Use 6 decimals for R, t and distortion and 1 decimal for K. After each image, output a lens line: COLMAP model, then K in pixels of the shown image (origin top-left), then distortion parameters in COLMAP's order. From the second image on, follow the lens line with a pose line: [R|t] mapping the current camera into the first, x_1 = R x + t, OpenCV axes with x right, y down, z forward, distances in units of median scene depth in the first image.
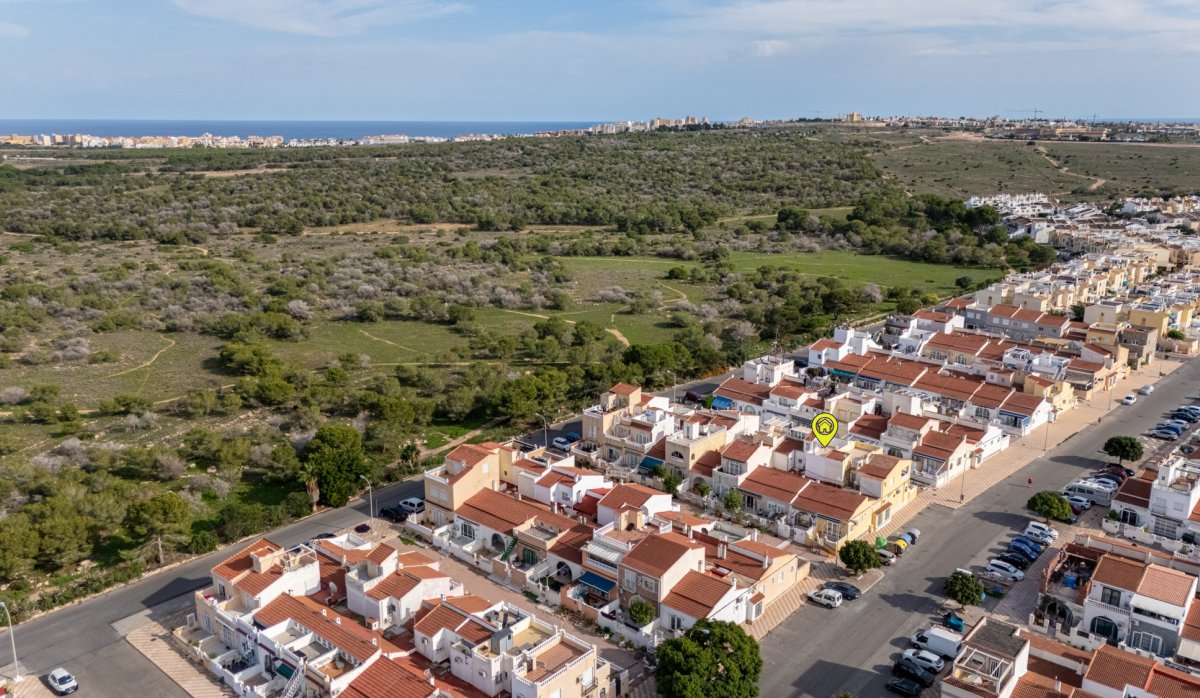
lens RADIAL K [[964.2, 0, 599.7], [0, 964.2, 323.5], [0, 0, 1]] dist [0.036116, -0.013406]
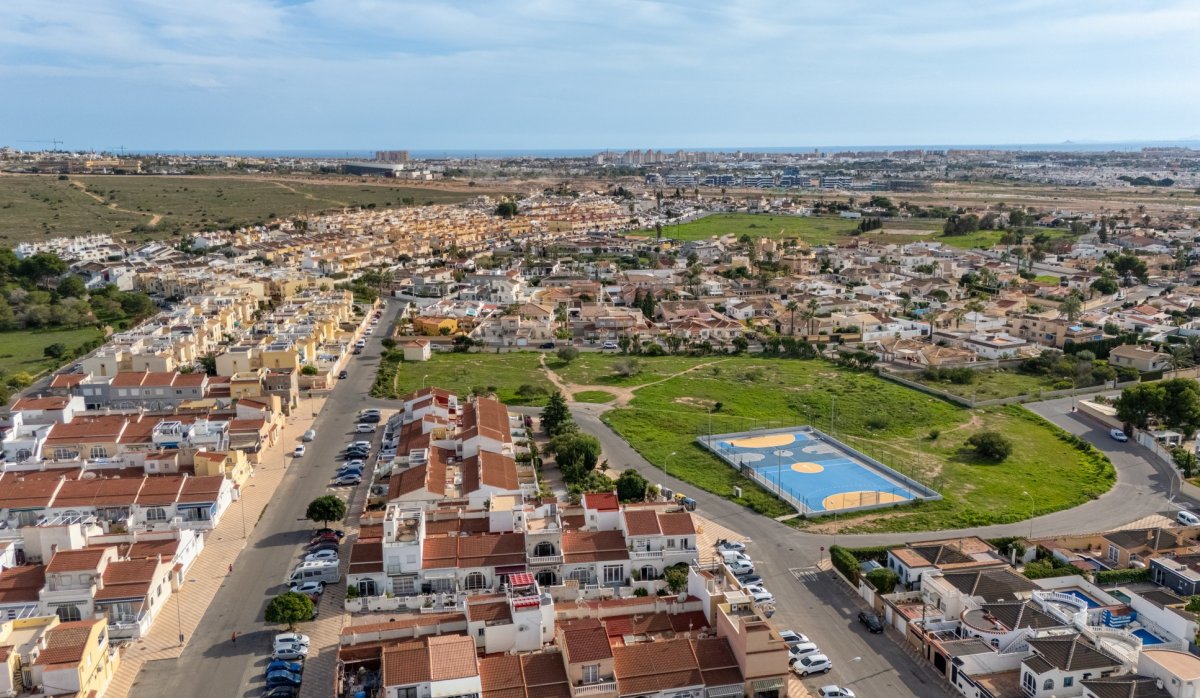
lens RADIAL K [[964.2, 0, 599.7], [0, 964.2, 323.5], [0, 0, 1]] dist [0.036116, -0.013406]
pose [[0.578538, -0.148355, 0.802050, -0.013683], [0.173266, 0.983231, 0.056887, -0.040464], [-0.797040, 0.106057, 0.594541, 0.187390]]
